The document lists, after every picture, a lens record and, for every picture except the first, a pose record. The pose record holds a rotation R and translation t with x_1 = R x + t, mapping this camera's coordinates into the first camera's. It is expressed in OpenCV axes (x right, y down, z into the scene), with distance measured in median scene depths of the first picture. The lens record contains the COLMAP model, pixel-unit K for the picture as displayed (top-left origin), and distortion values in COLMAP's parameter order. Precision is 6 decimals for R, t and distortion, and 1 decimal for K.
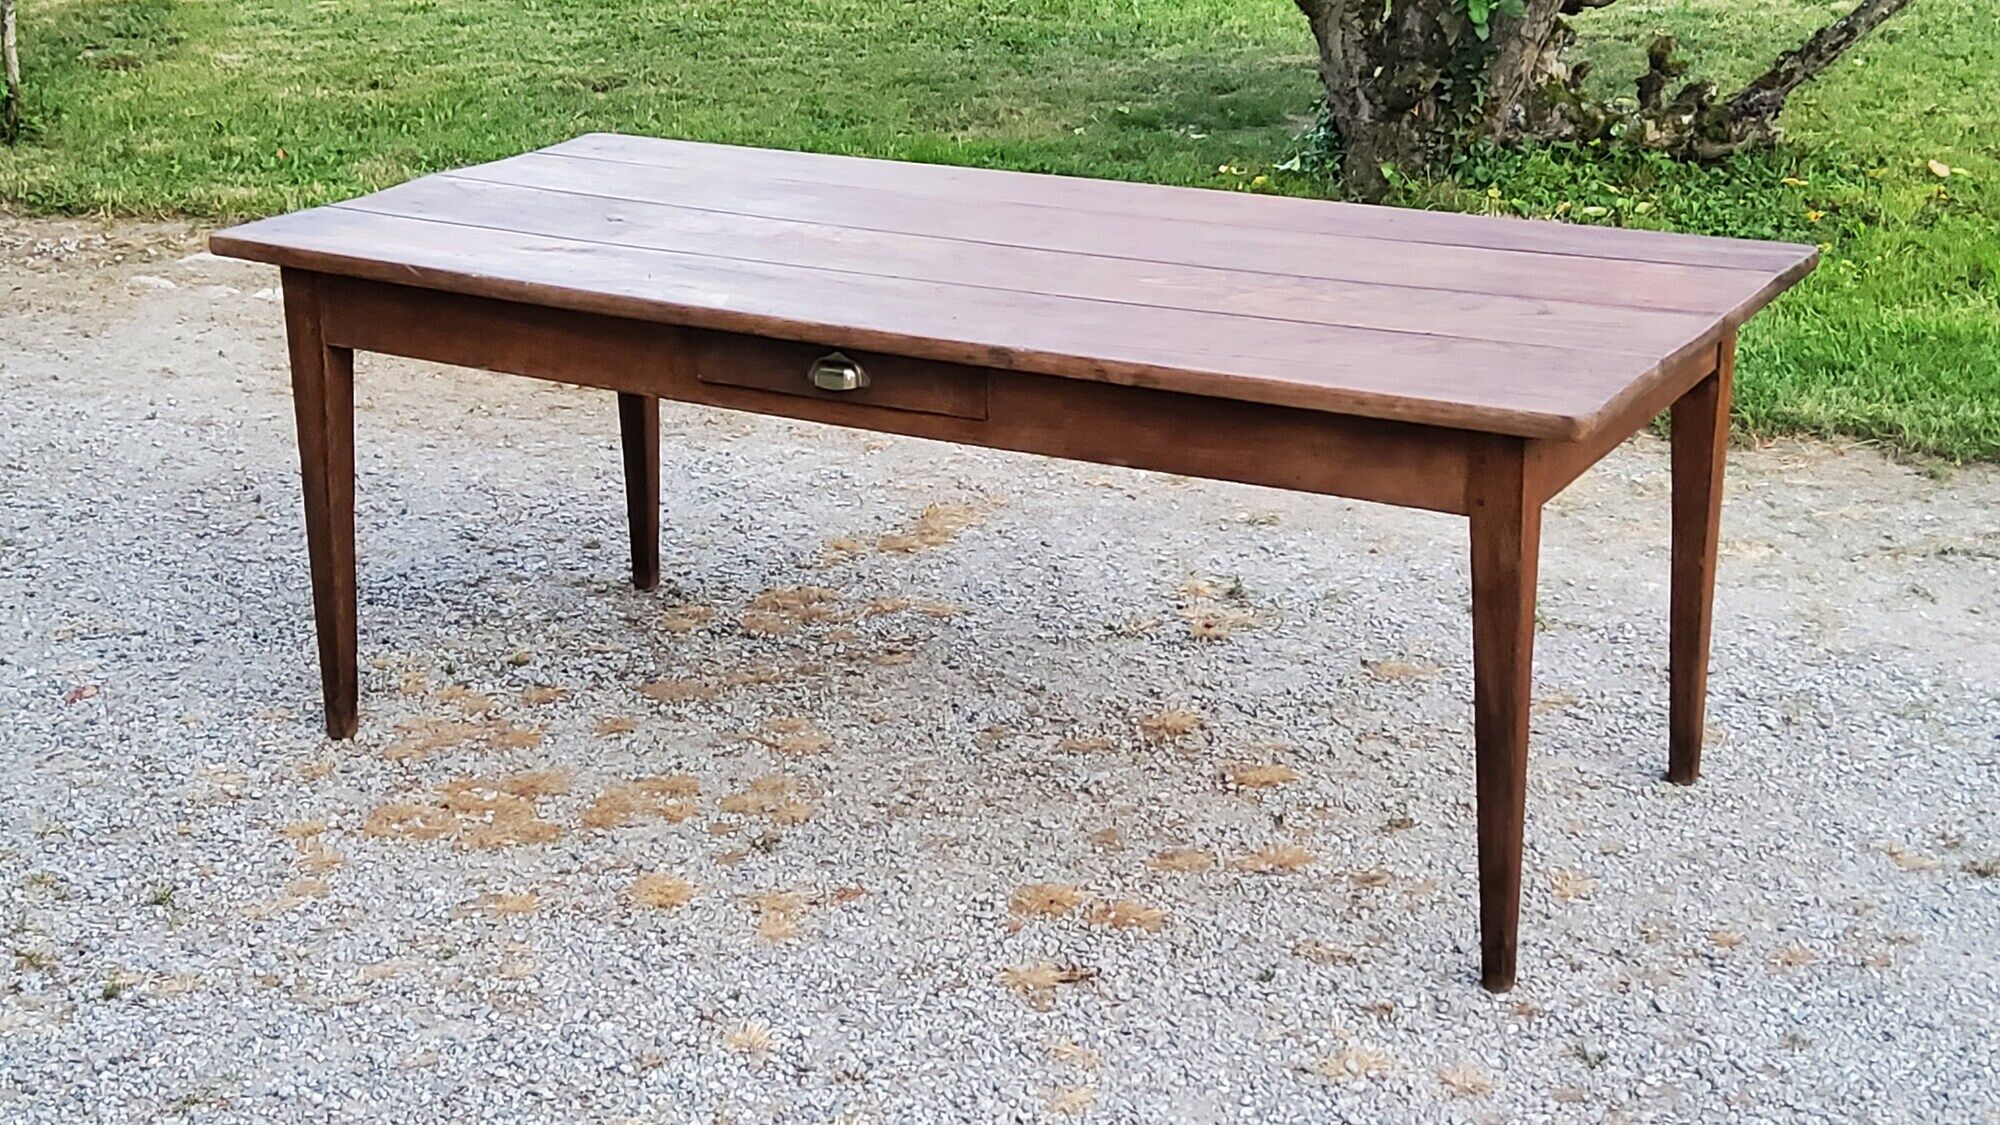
lens RADIAL K [[2993.2, 0, 942.1], [0, 2993.2, 552.6], [0, 0, 1]] dist [0.089102, 0.000000]
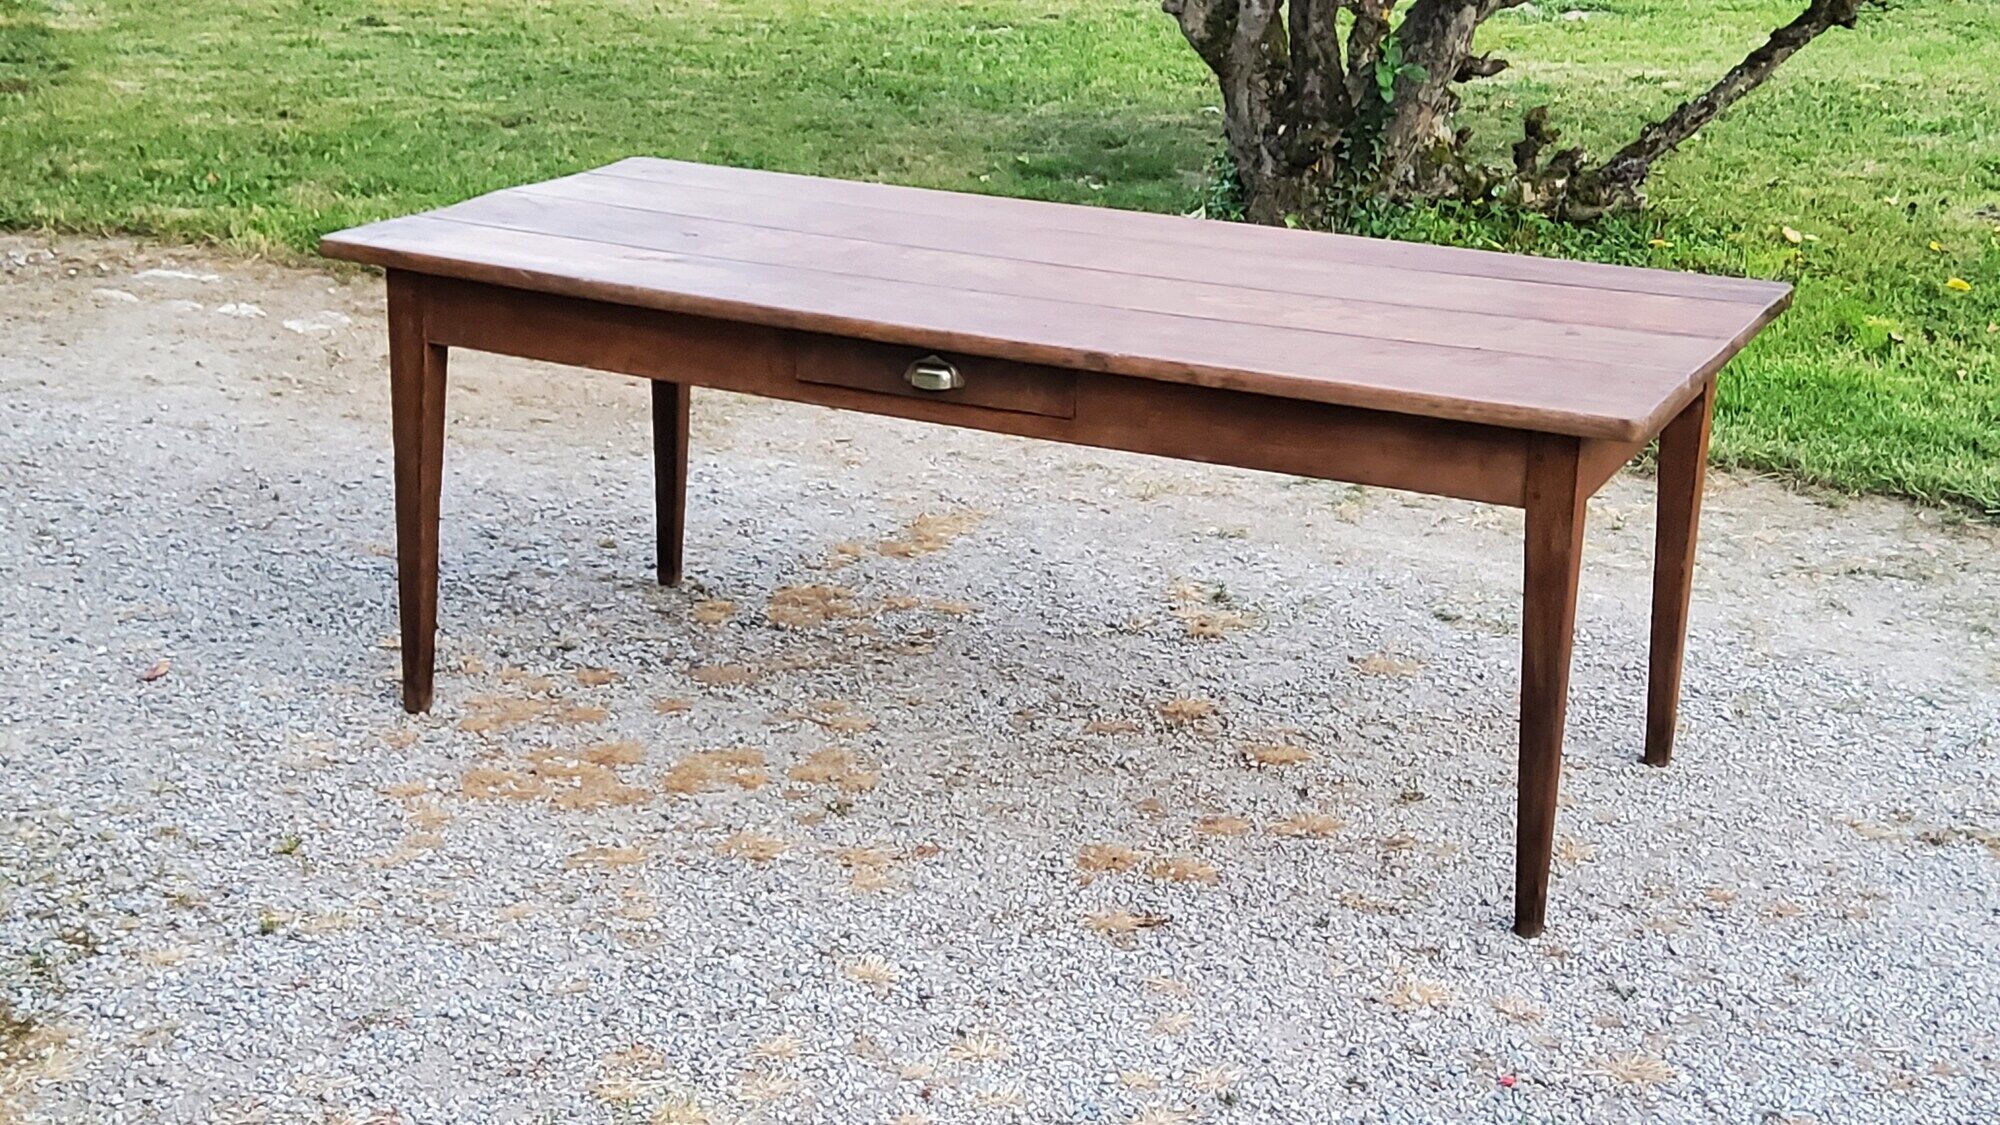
lens RADIAL K [[2993.2, 0, 941.5], [0, 2993.2, 552.6], [0, 0, 1]] dist [0.089102, 0.000000]
pose [[0.996450, 0.018467, 0.082134, -0.102641], [-0.016807, 0.999641, -0.020863, 0.024200], [-0.082490, 0.019408, 0.996403, -0.079567]]
